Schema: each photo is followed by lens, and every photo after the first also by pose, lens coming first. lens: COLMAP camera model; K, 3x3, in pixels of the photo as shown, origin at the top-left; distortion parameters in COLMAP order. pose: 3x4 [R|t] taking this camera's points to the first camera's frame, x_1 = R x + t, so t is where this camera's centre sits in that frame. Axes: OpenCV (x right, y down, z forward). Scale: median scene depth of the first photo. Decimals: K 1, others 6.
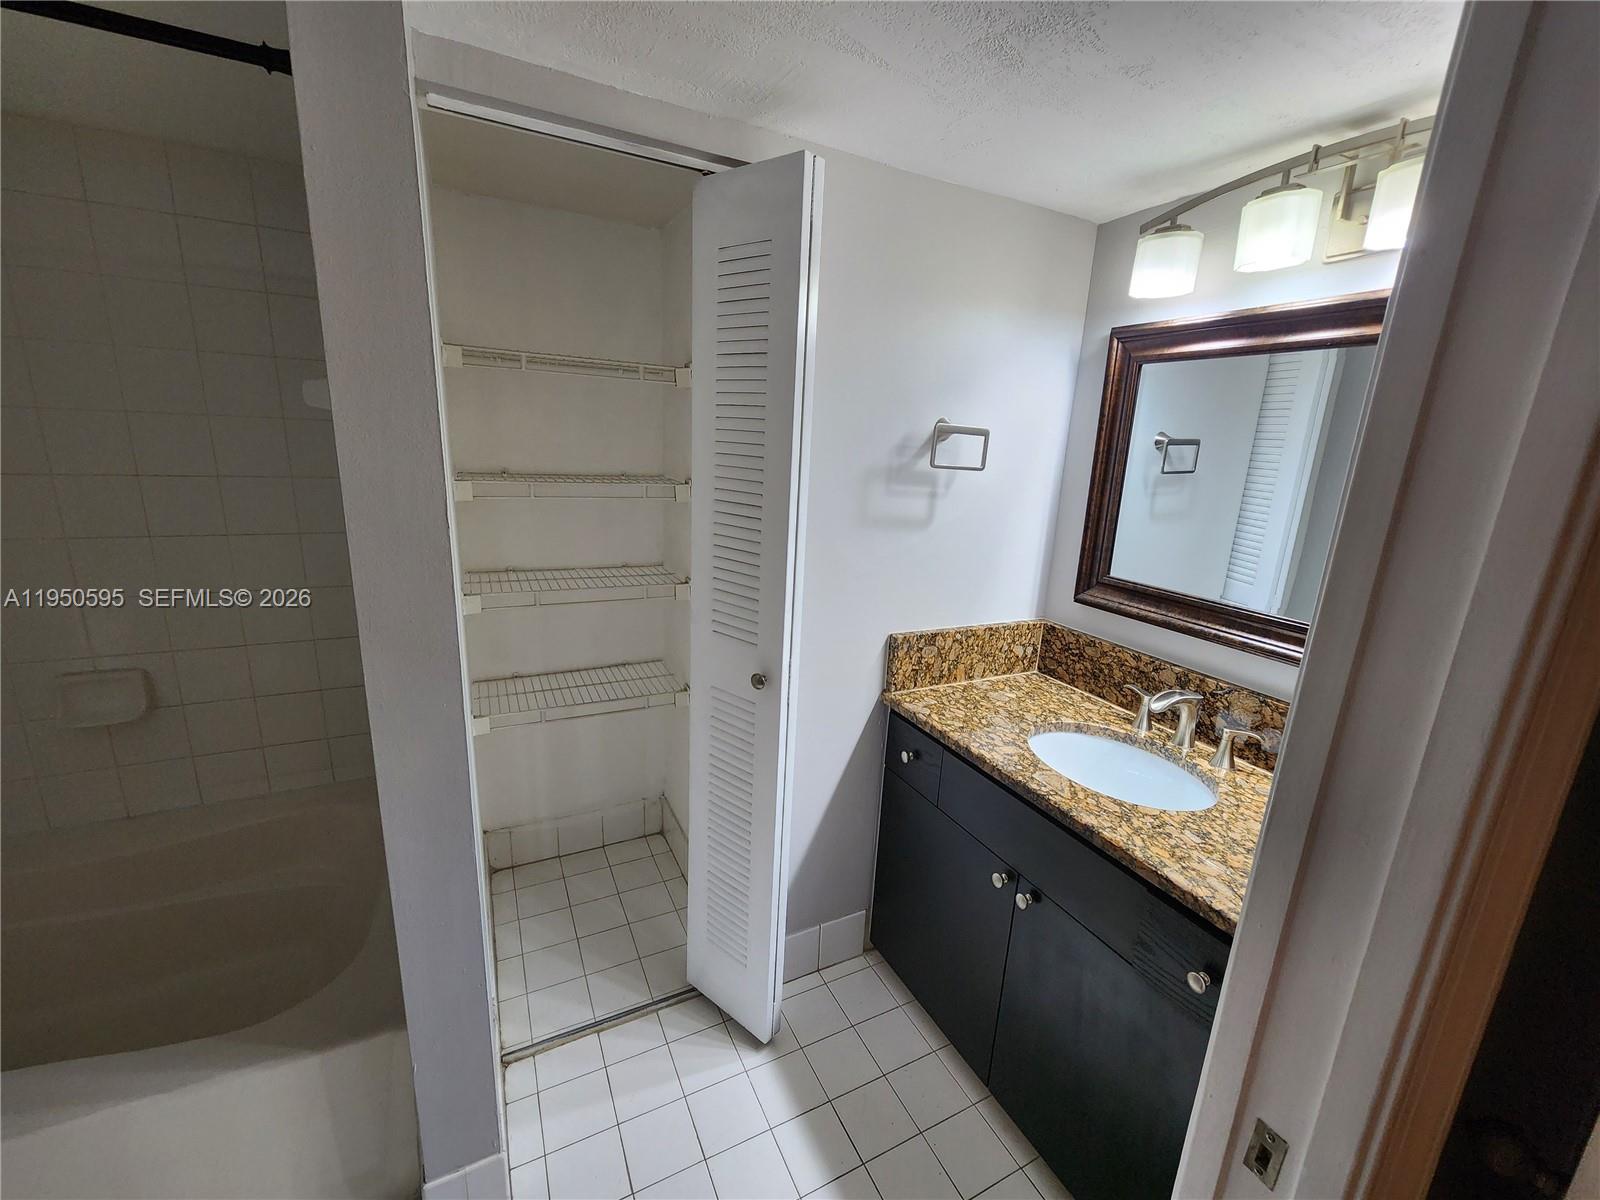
lens RADIAL K [[654.5, 0, 813.4], [0, 654.5, 598.2], [0, 0, 1]] dist [0.000125, 0.000294]
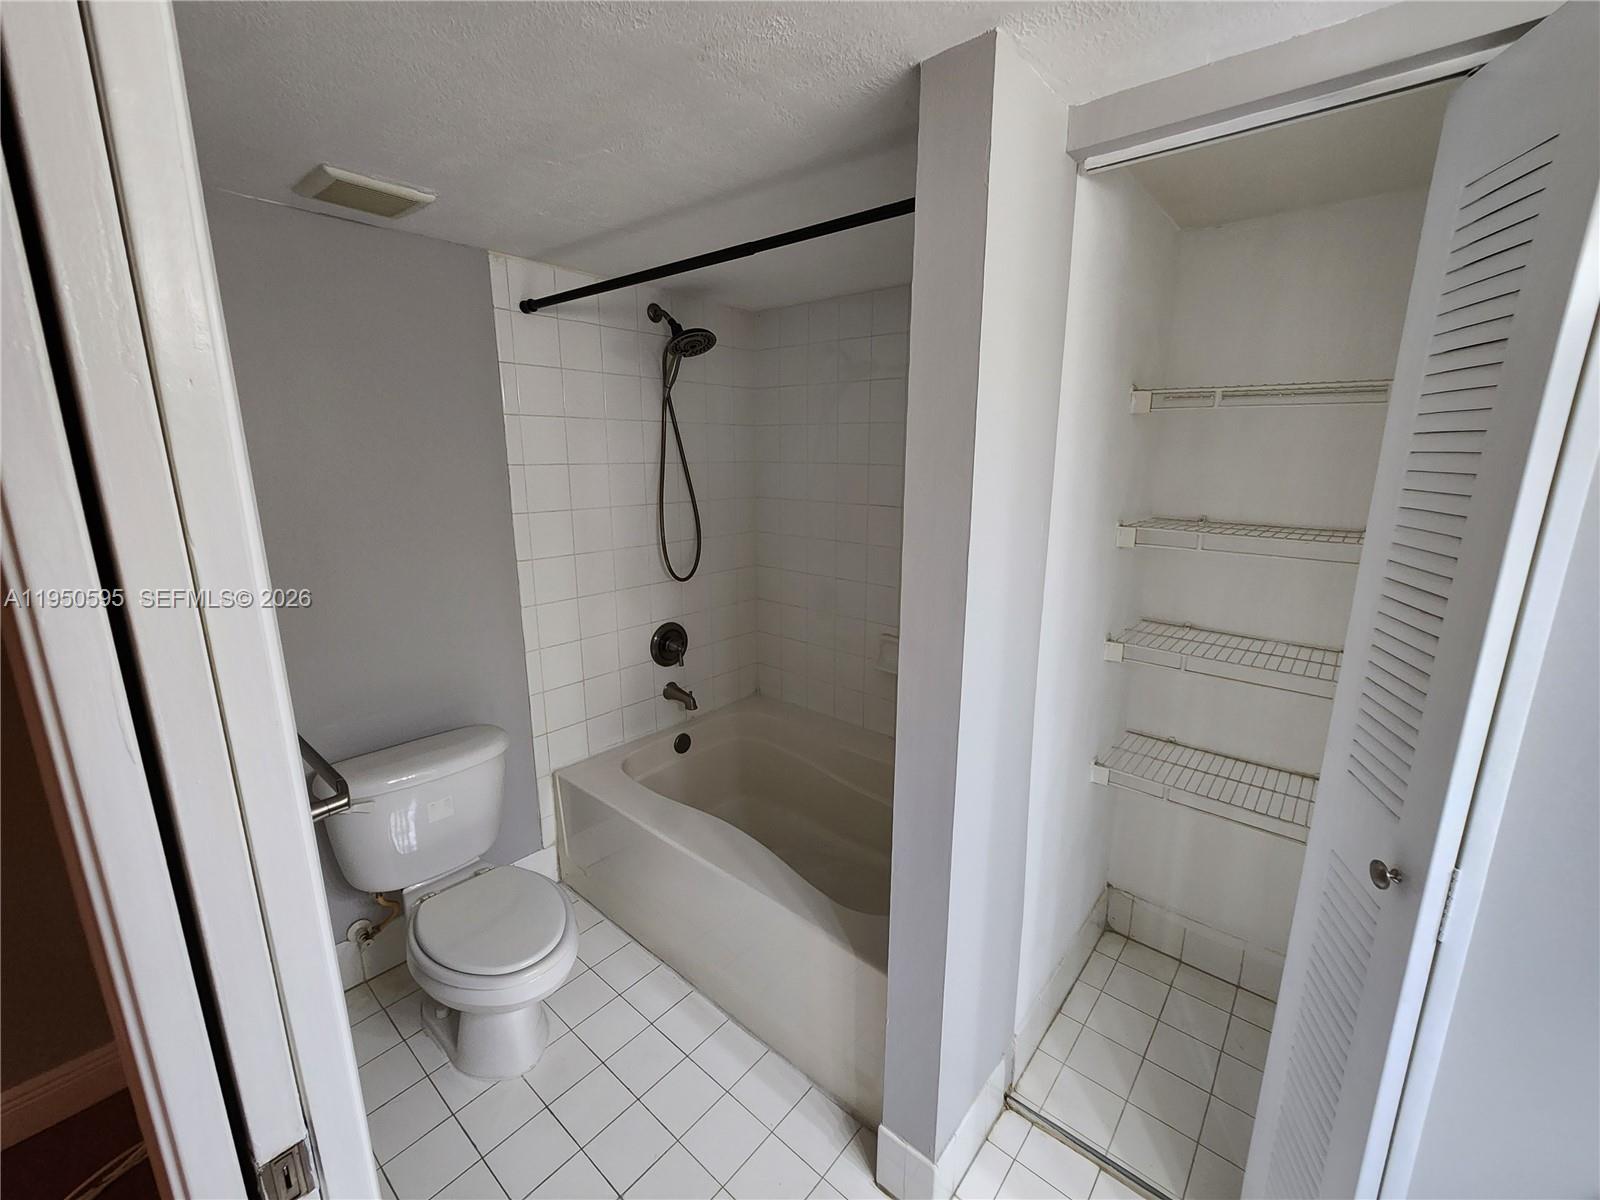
lens RADIAL K [[641.8, 0, 802.5], [0, 641.8, 595.3], [0, 0, 1]] dist [0.000801, -0.005676]
pose [[0.375864, 0.143554, -0.915488, 0.167124], [-0.204245, 0.976467, 0.069261, -0.043108], [0.903886, 0.160951, 0.396339, 0.180733]]
